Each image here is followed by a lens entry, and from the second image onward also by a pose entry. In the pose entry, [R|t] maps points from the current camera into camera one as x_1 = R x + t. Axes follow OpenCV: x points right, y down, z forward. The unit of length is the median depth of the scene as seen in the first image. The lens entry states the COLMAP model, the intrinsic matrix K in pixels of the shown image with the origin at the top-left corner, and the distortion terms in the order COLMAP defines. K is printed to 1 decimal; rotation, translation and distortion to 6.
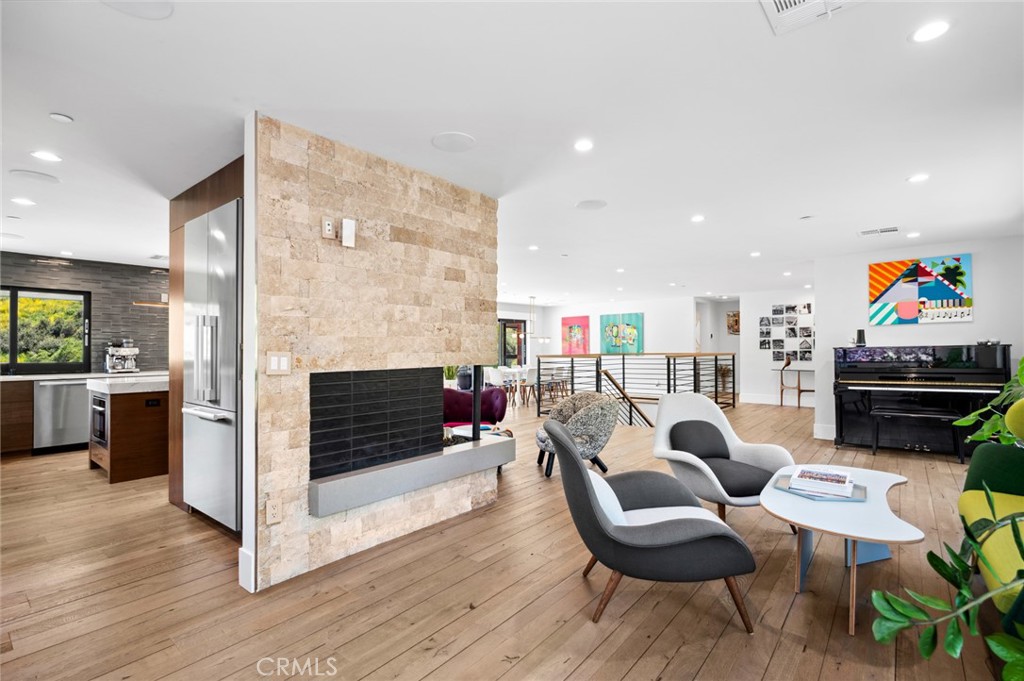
lens RADIAL K [[475.0, 0, 518.9], [0, 475.0, 344.5], [0, 0, 1]] dist [0.002622, -0.000508]
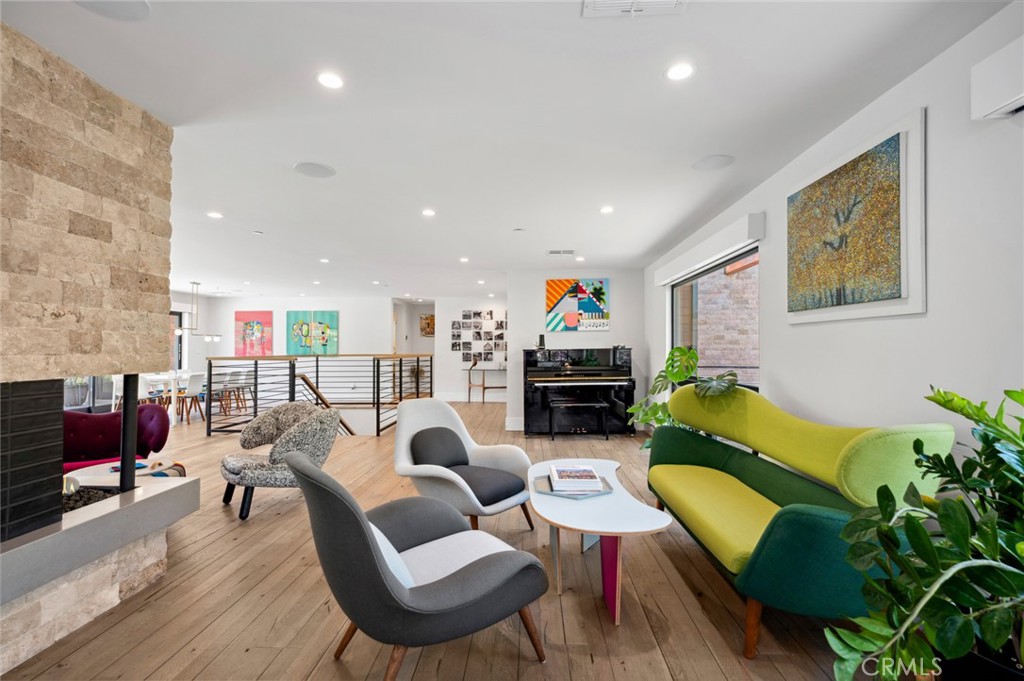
lens RADIAL K [[472.0, 0, 516.7], [0, 472.0, 345.8], [0, 0, 1]] dist [0.001368, -0.000436]
pose [[0.795318, 0.010326, 0.606105, -0.038210], [-0.010505, 0.999940, -0.003252, 0.000970], [-0.606102, -0.003781, 0.795378, 0.107705]]
